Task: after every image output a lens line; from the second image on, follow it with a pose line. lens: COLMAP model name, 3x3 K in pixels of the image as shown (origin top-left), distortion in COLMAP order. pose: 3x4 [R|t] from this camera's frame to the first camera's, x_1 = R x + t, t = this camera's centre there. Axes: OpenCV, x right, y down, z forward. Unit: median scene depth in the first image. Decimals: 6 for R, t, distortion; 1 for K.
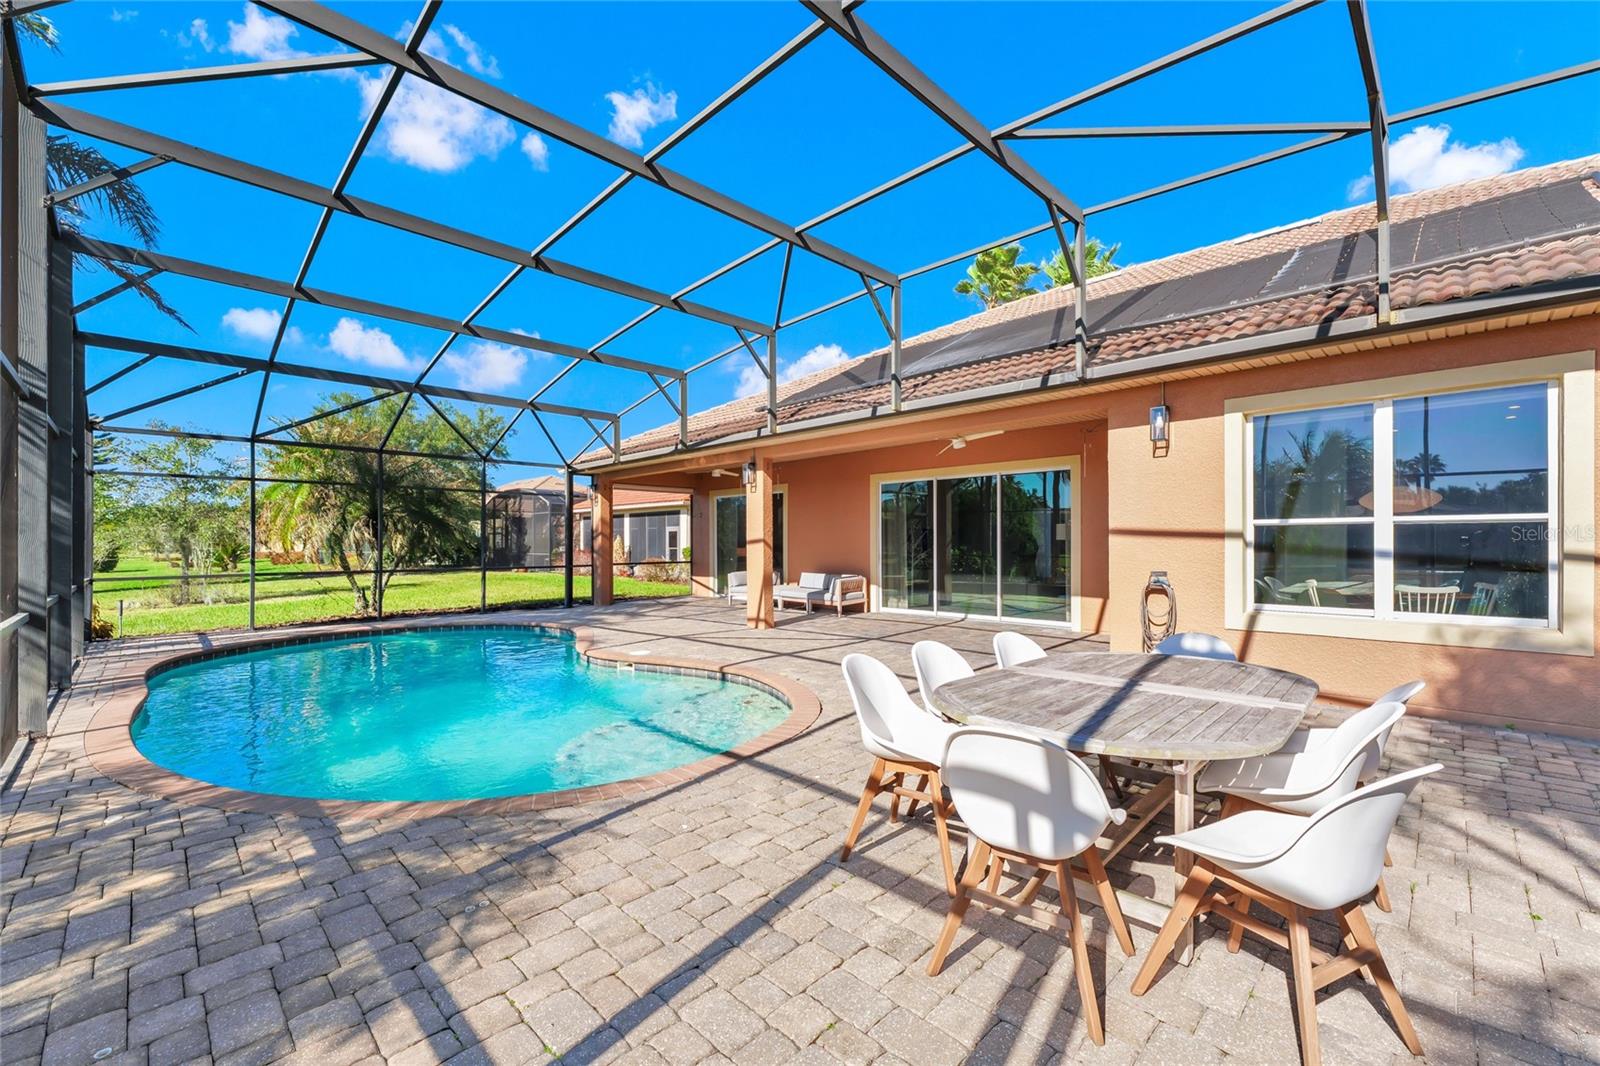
lens RADIAL K [[670.7, 0, 762.4], [0, 670.7, 541.5], [0, 0, 1]] dist [-0.001947, -0.000224]
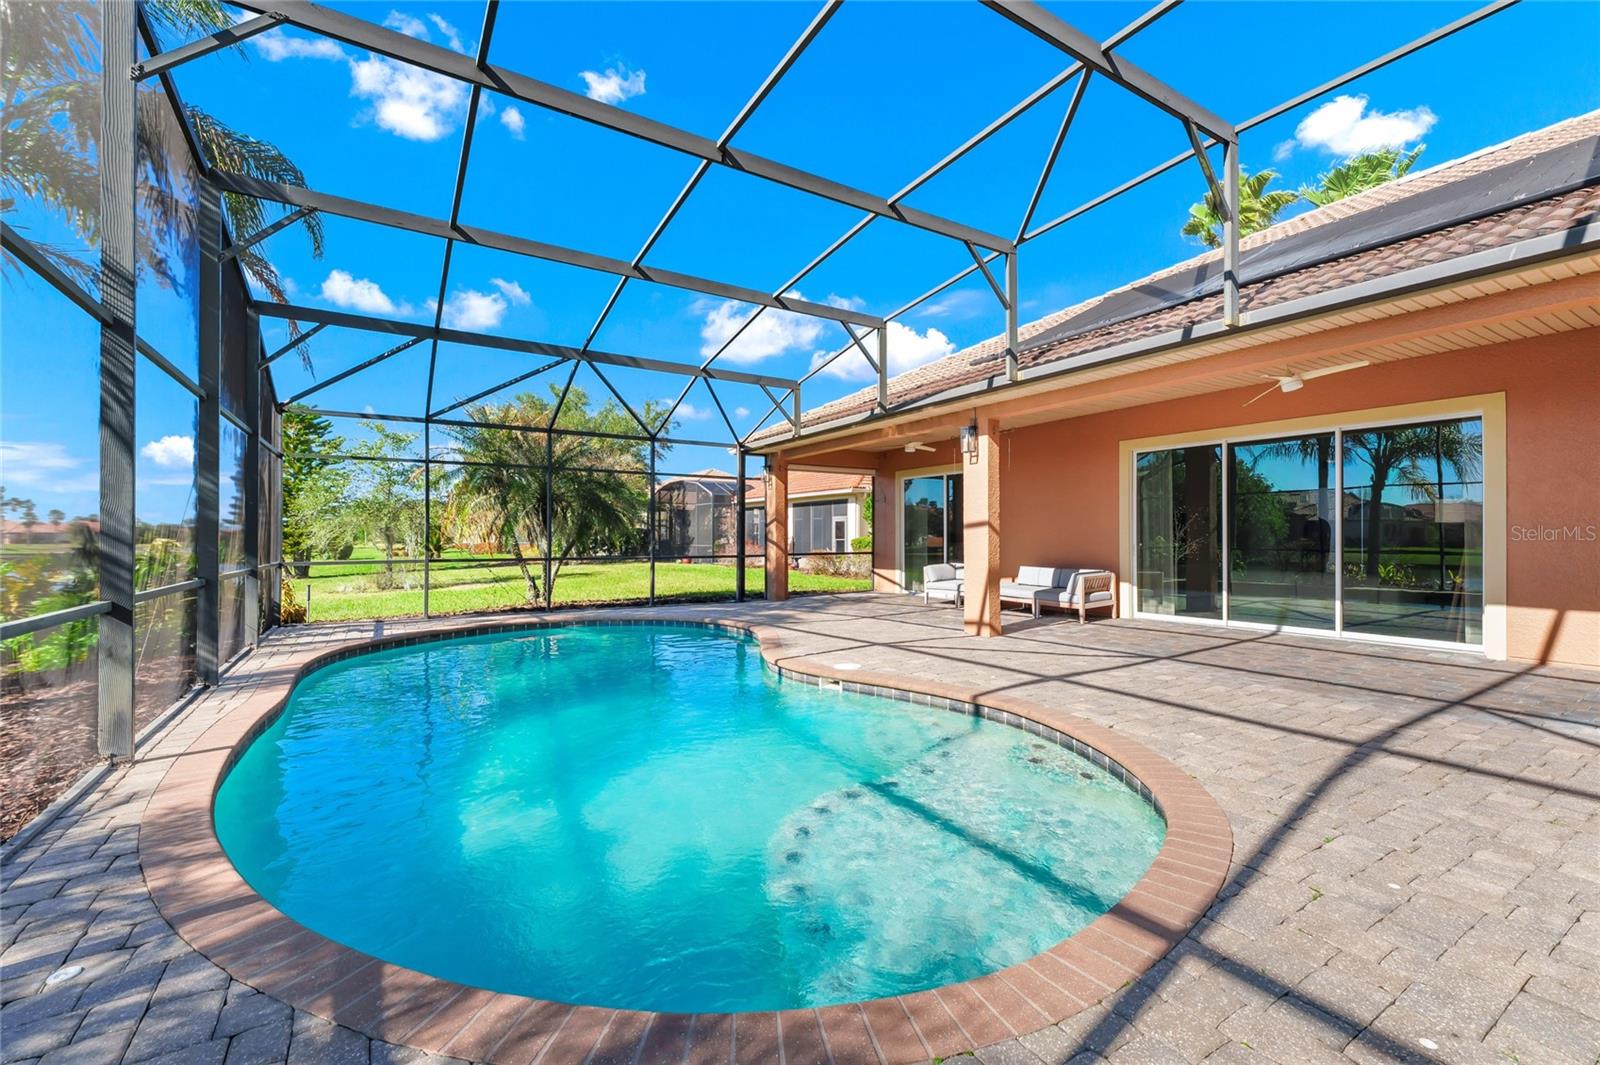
lens RADIAL K [[656.4, 0, 756.9], [0, 656.4, 537.2], [0, 0, 1]] dist [-0.002851, 0.000511]
pose [[0.973742, 0.002204, -0.227642, -0.082329], [-0.001975, 0.999997, 0.001234, 0.012598], [0.227644, -0.000752, 0.973744, 0.179131]]
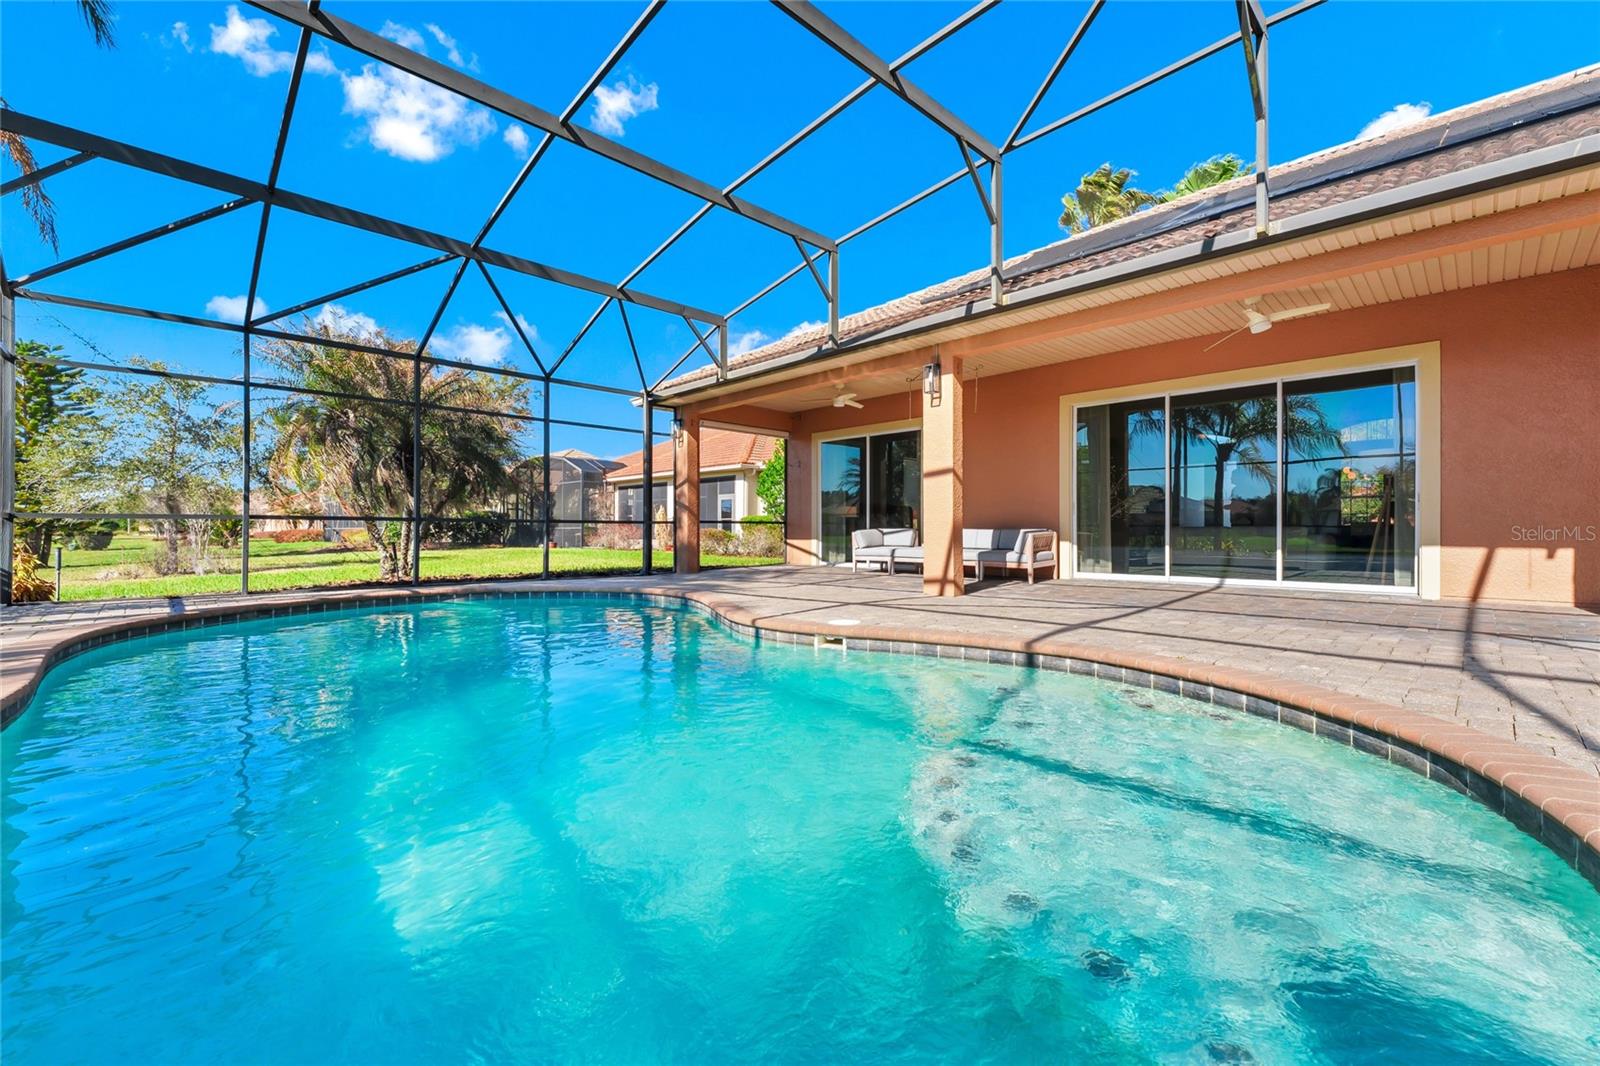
lens RADIAL K [[670.7, 0, 750.1], [0, 670.7, 533.4], [0, 0, 1]] dist [-0.001947, -0.000224]
pose [[0.999864, 0.001291, -0.016462, -0.190939], [-0.001263, 0.999998, 0.001714, 0.059206], [0.016464, -0.001693, 0.999863, 0.266063]]
